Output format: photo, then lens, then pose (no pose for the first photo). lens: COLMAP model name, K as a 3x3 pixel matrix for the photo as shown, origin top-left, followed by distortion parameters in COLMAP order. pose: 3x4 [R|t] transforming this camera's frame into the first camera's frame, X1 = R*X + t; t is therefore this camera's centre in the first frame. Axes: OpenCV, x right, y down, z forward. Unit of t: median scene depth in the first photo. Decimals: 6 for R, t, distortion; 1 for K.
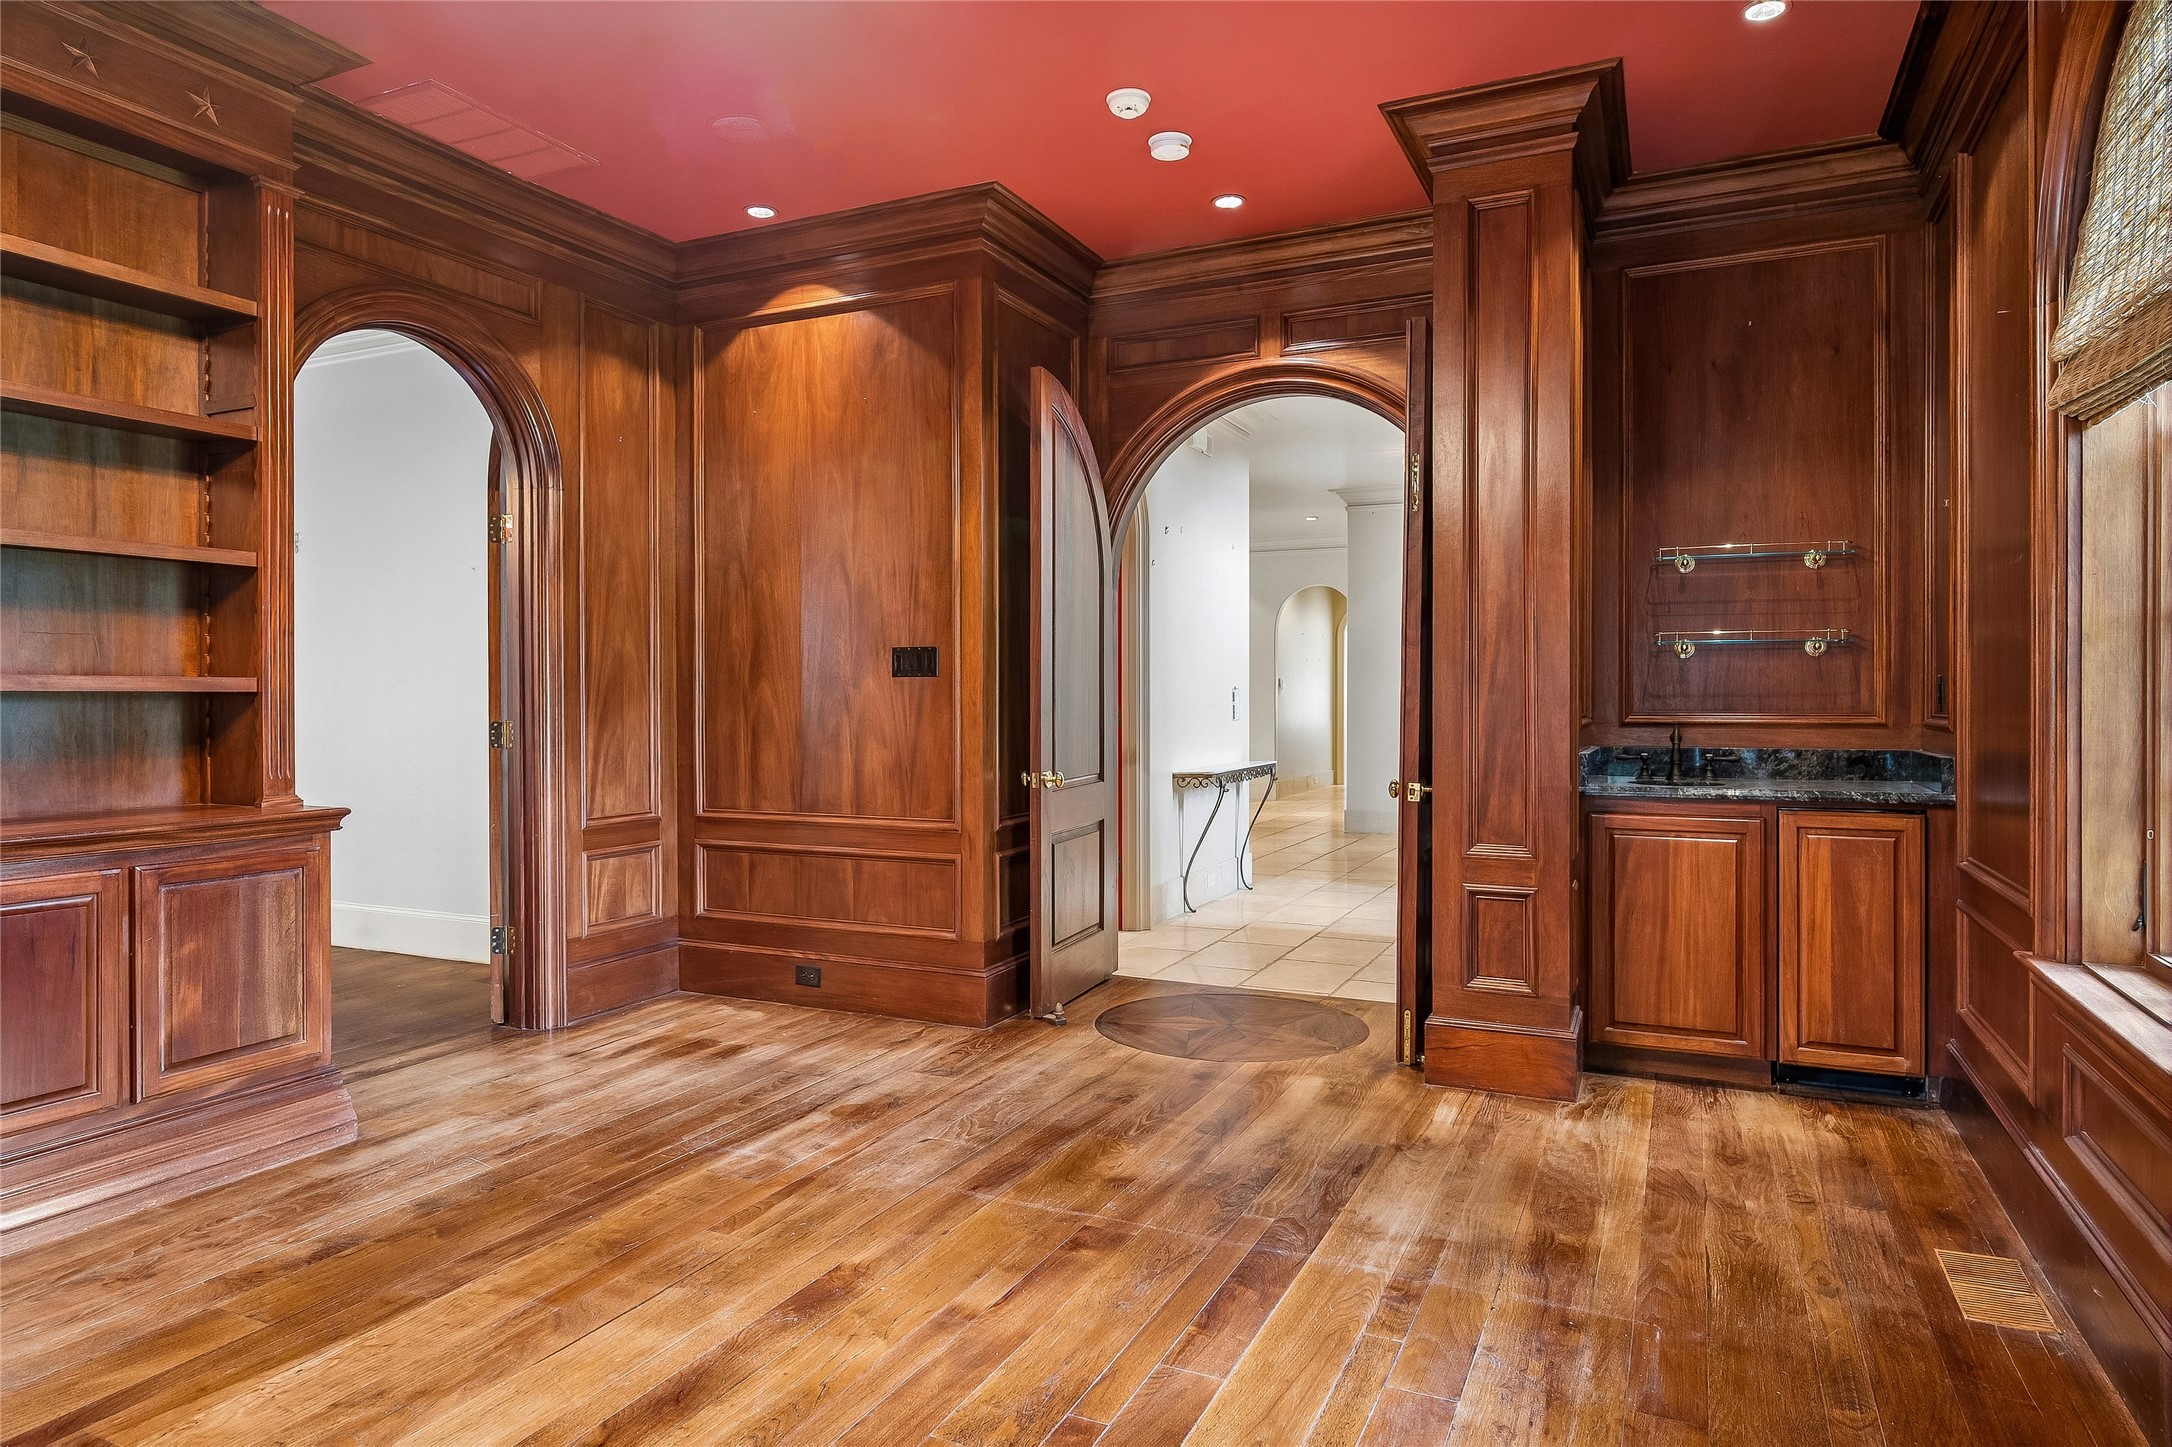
lens RADIAL K [[1284.1, 0, 1084.8], [0, 1284.1, 710.9], [0, 0, 1]] dist [0.006030, 0.000823]
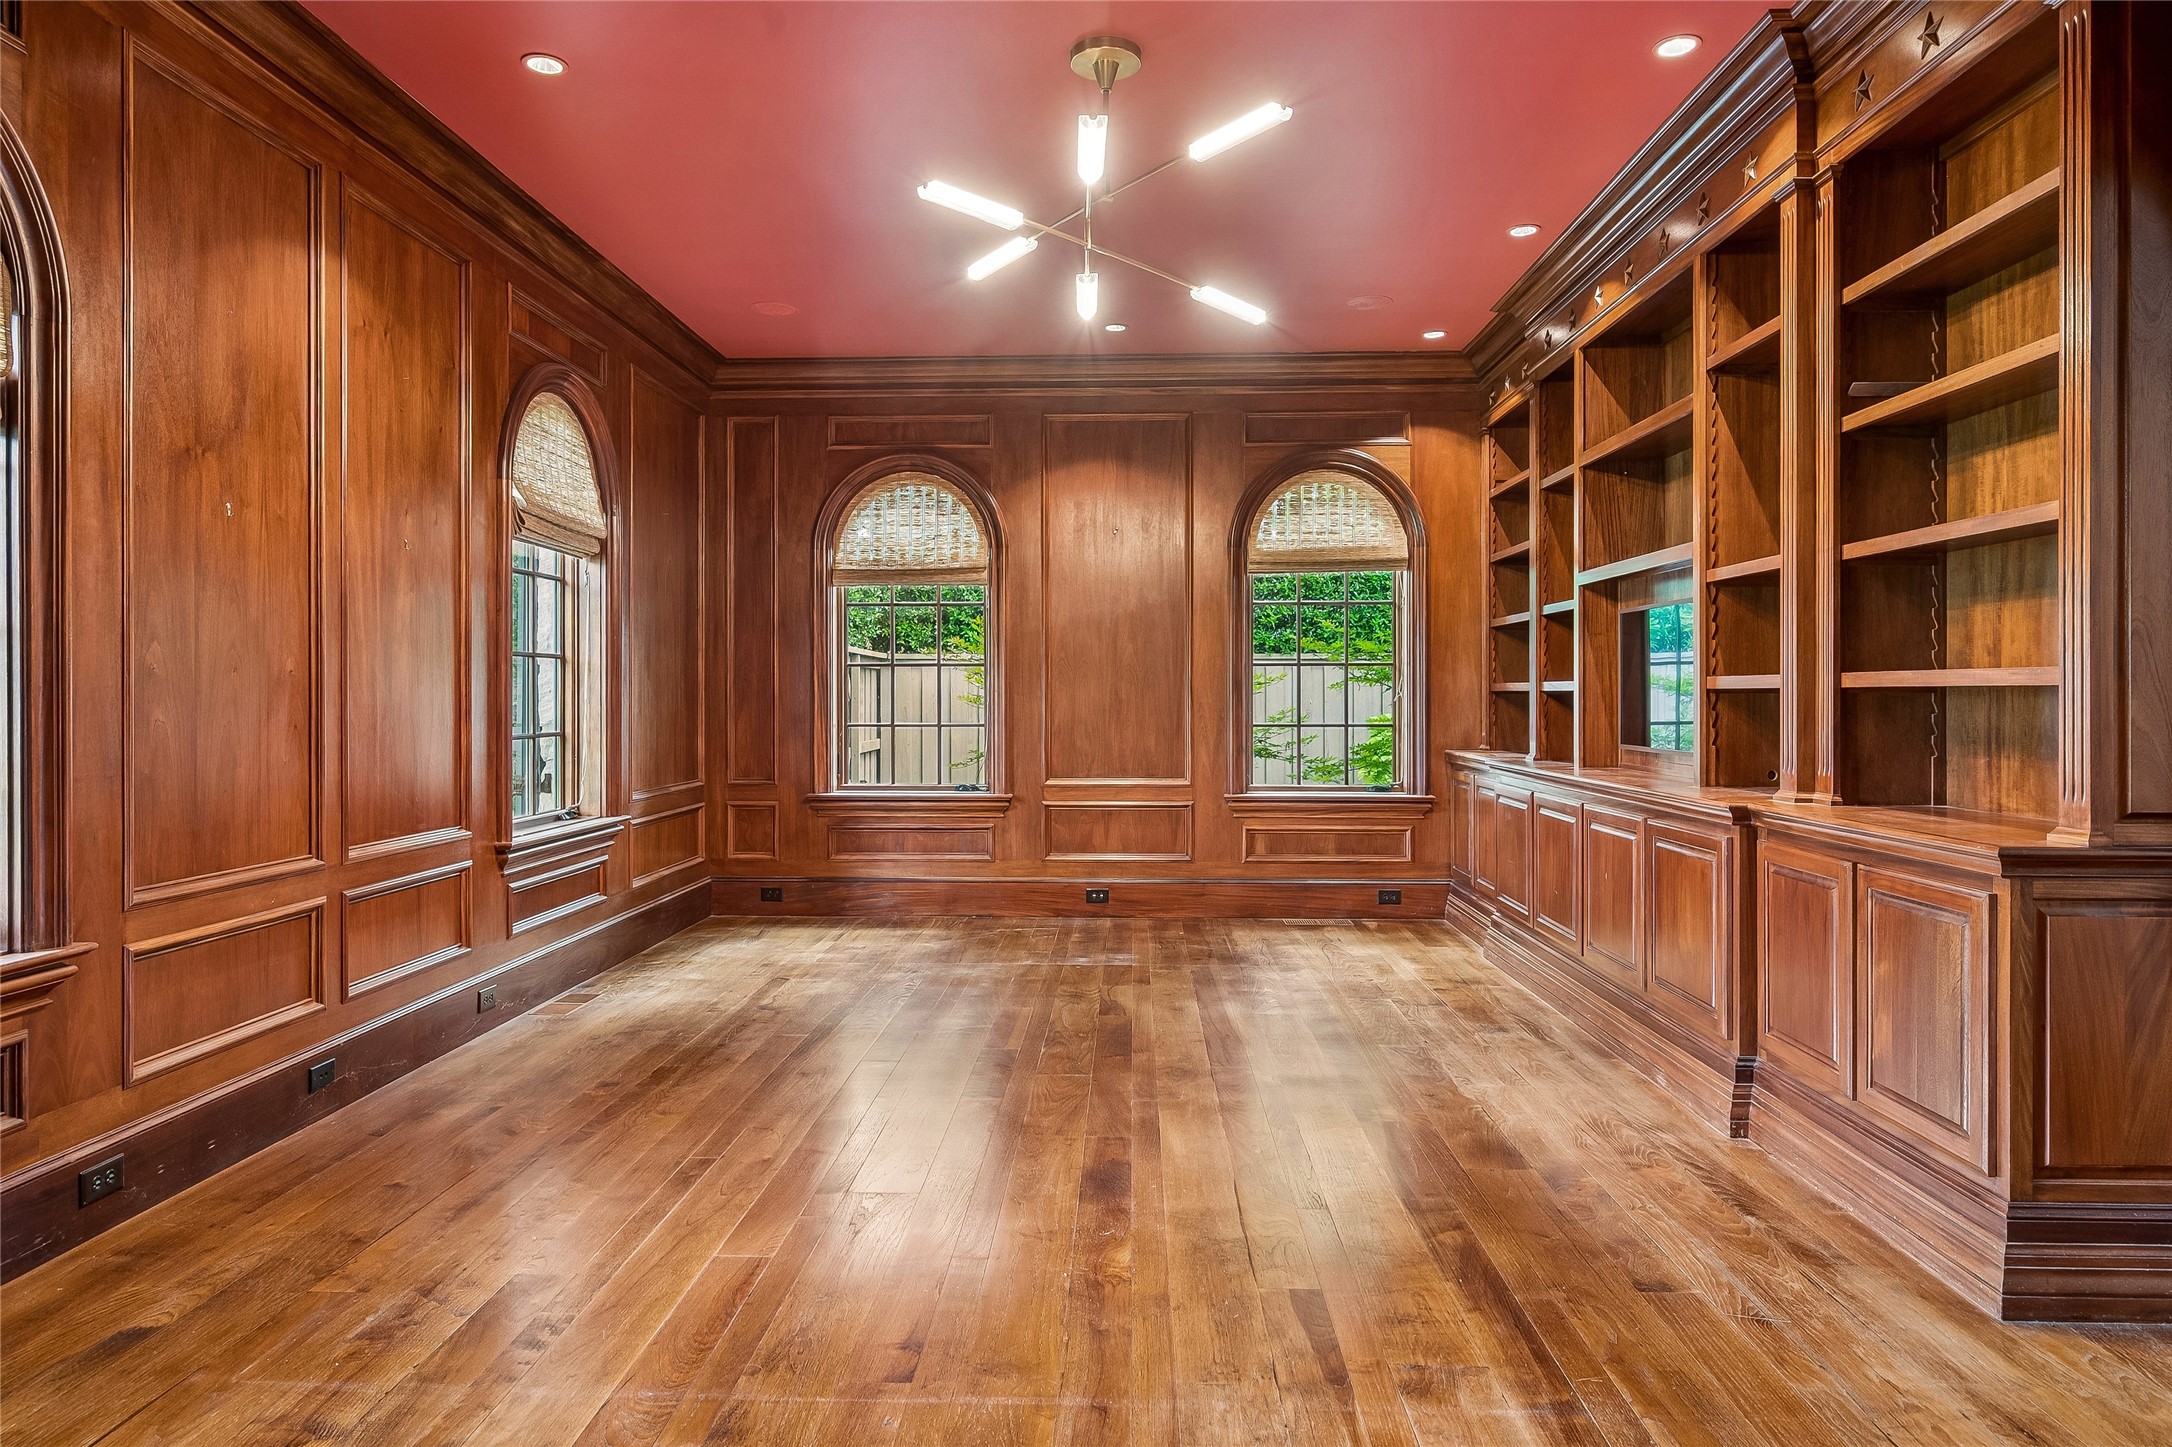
lens RADIAL K [[1284.1, 0, 1084.9], [0, 1284.1, 710.1], [0, 0, 1]] dist [0.006030, 0.000823]
pose [[-0.921193, 0.004976, -0.389073, 0.182121], [-0.002047, 0.999842, 0.017634, -0.012440], [0.389100, 0.017041, -0.921038, 1.580872]]
